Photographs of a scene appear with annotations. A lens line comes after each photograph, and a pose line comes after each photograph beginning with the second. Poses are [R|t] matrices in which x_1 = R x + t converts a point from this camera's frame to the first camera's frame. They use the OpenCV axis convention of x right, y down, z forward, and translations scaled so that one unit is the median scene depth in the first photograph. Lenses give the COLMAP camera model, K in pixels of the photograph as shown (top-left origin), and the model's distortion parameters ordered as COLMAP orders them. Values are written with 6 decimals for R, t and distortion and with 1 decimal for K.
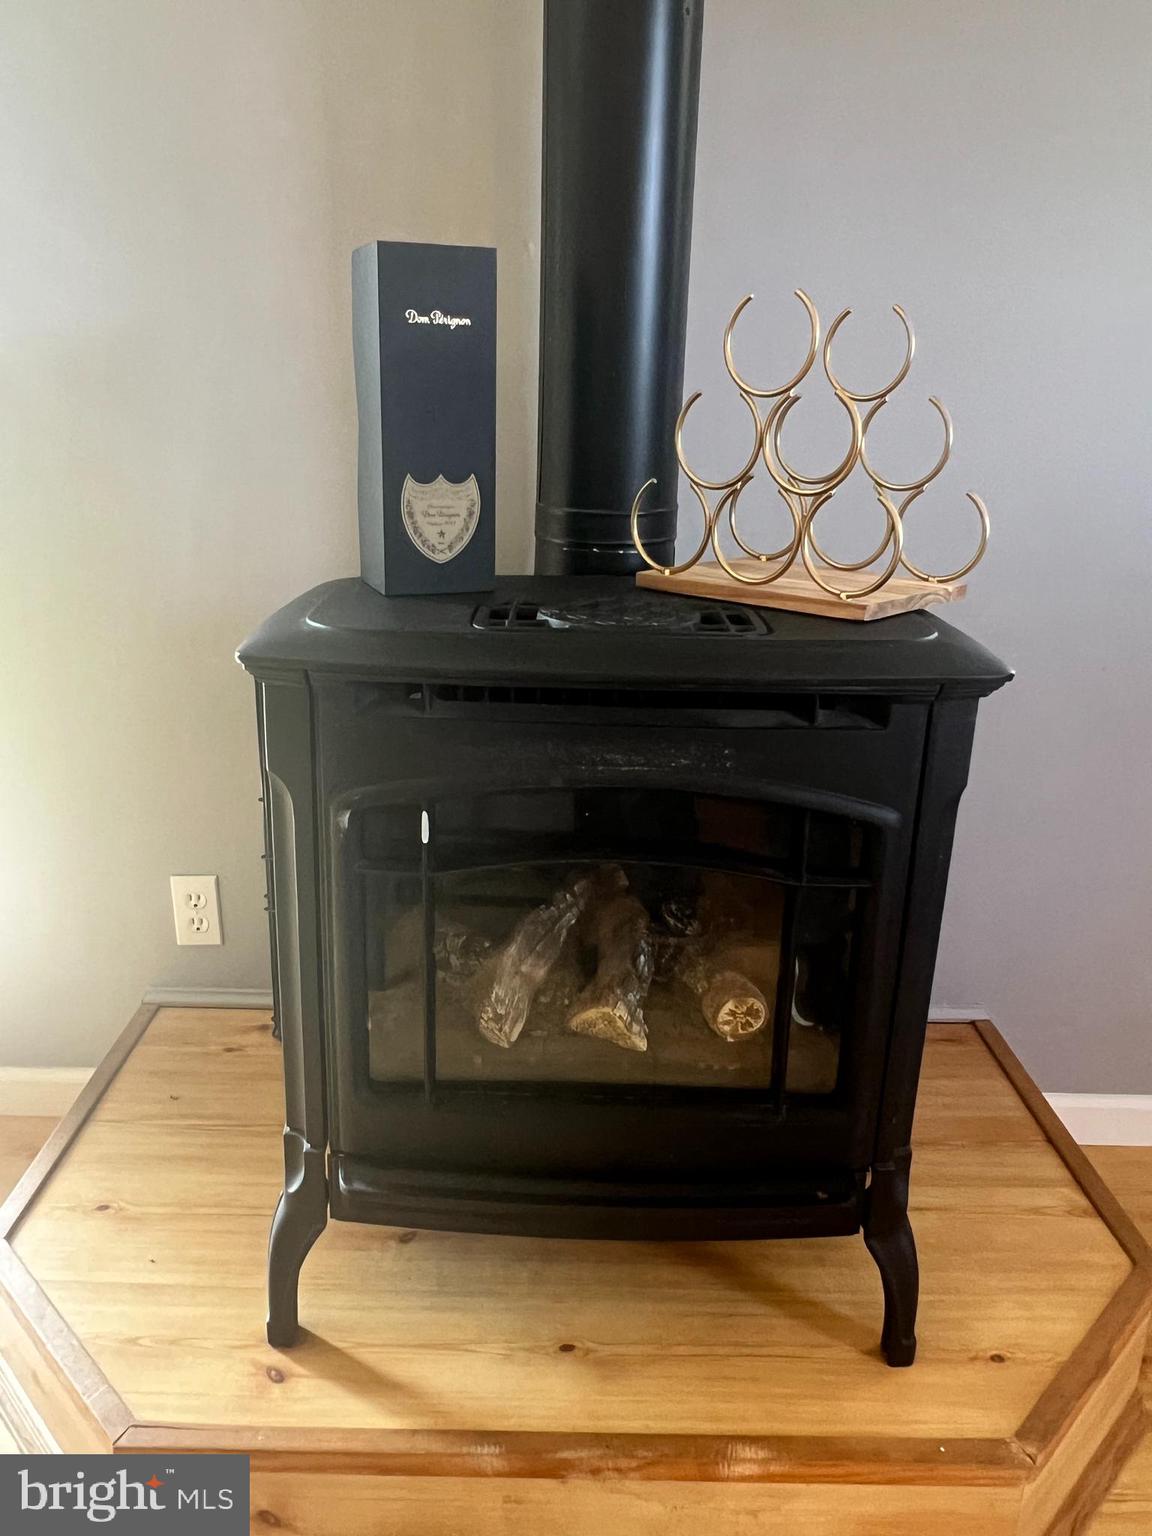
lens RADIAL K [[1153.3, 0, 573.1], [0, 1153.3, 772.5], [0, 0, 1]] dist [0.002292, 0.000151]
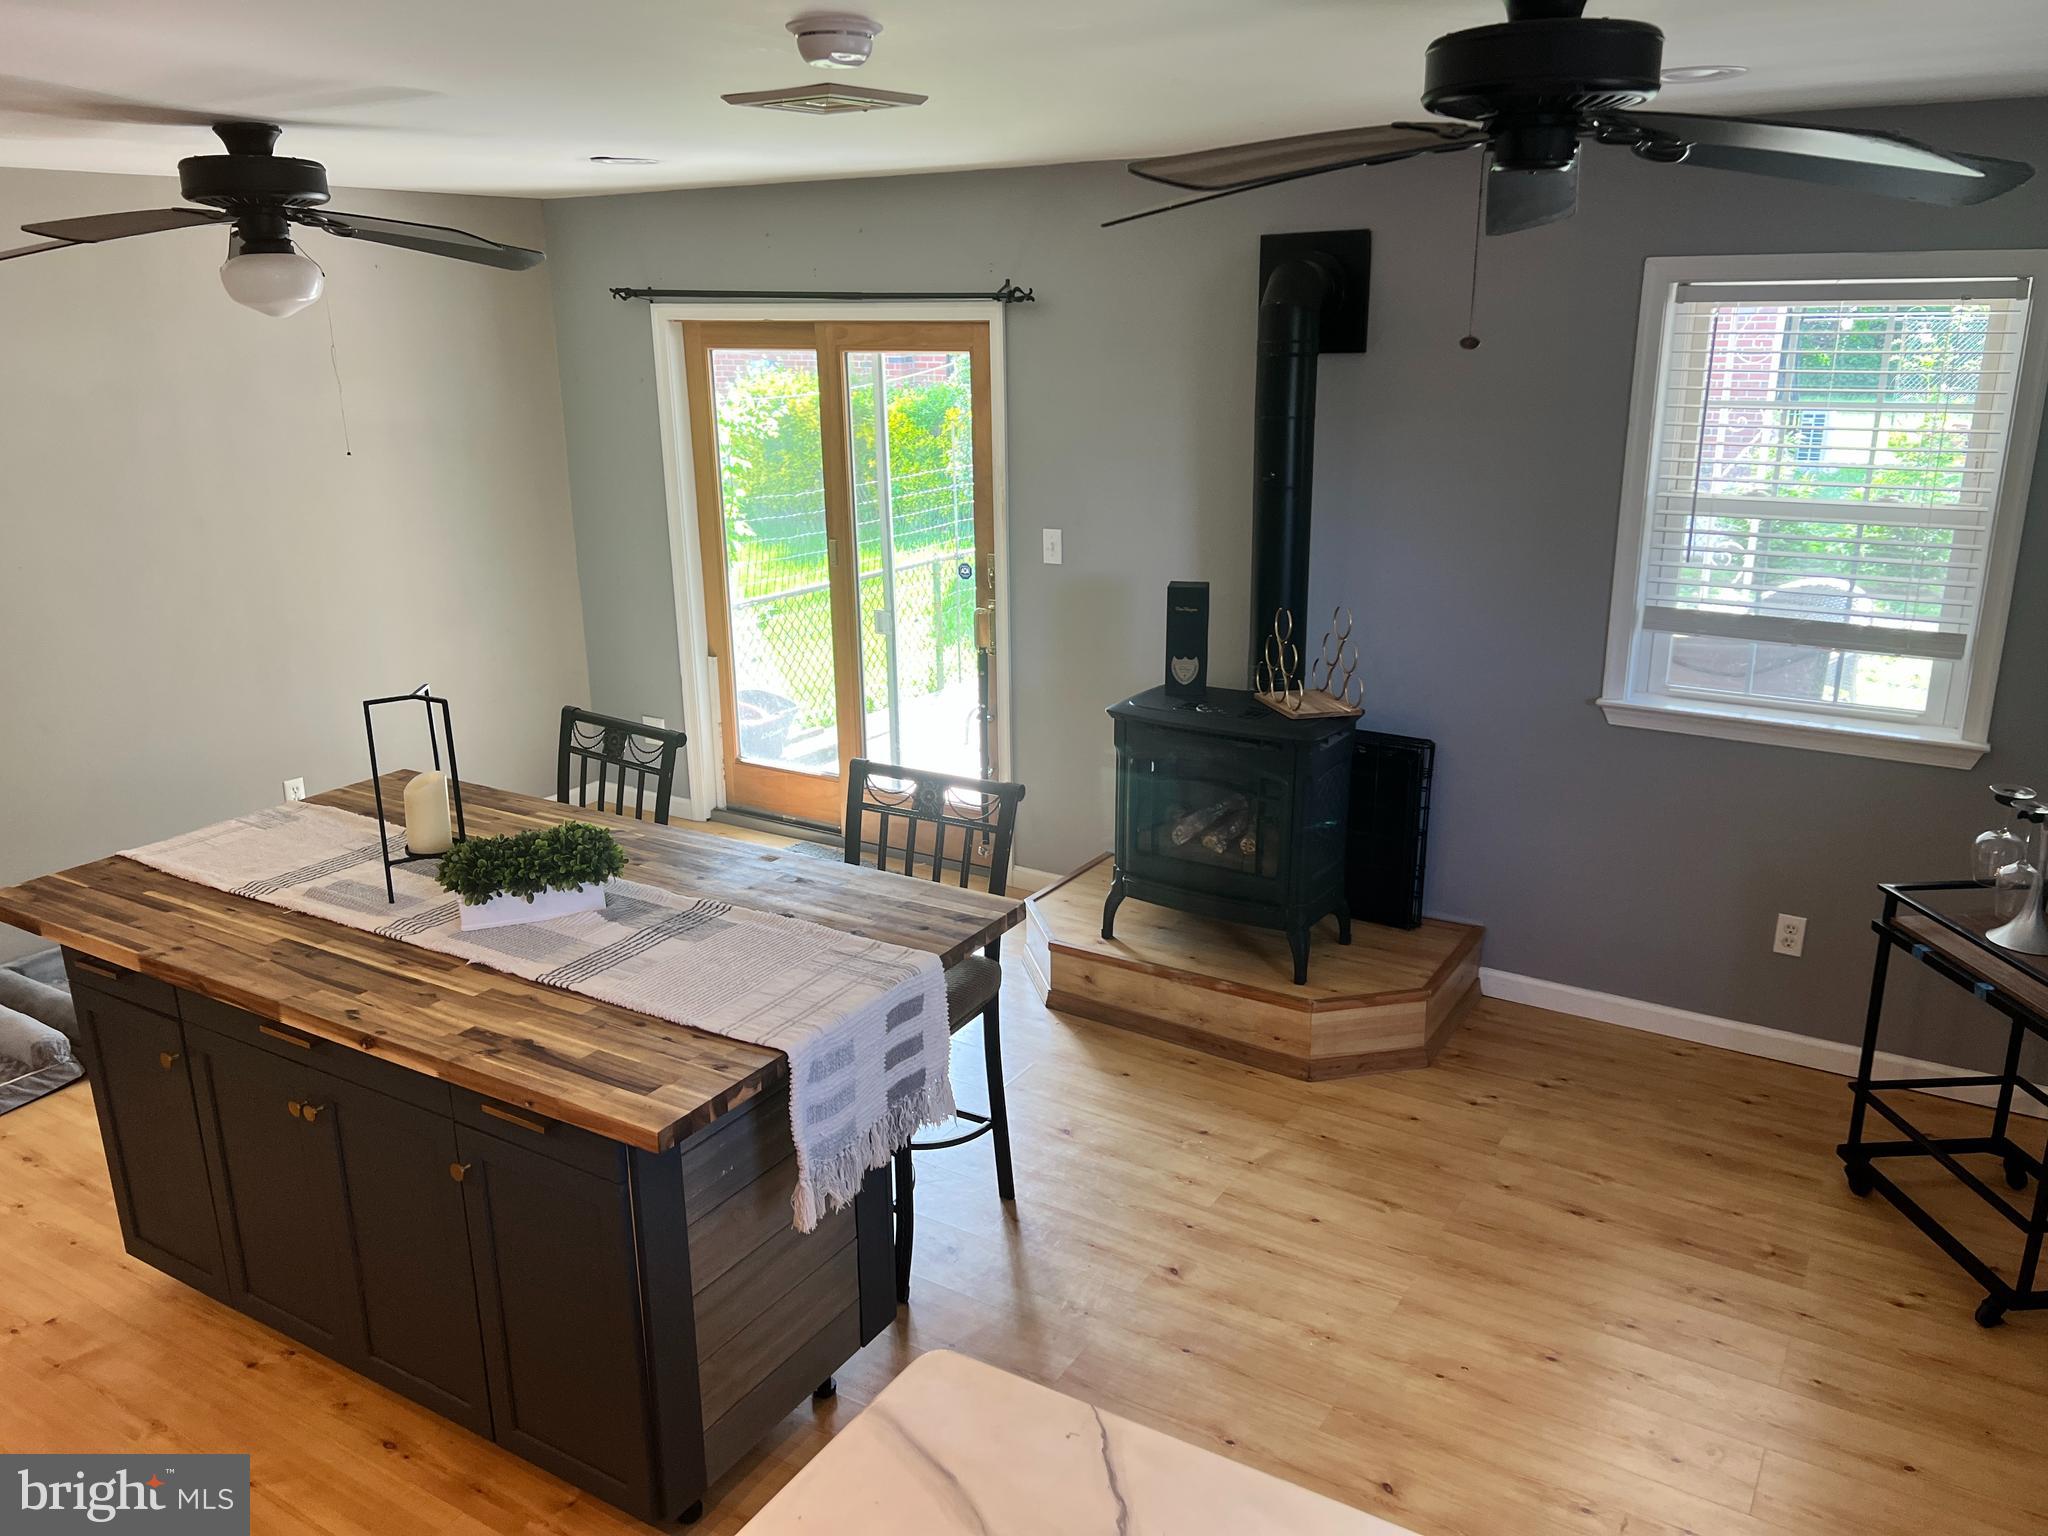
lens RADIAL K [[1537.8, 0, 1027.3], [0, 1537.8, 766.4], [0, 0, 1]] dist [0.002292, 0.000151]
pose [[0.846879, 0.121288, -0.517770, 1.661950], [-0.135081, 0.990772, 0.011147, 0.041515], [0.514344, 0.060501, 0.855447, -2.659716]]
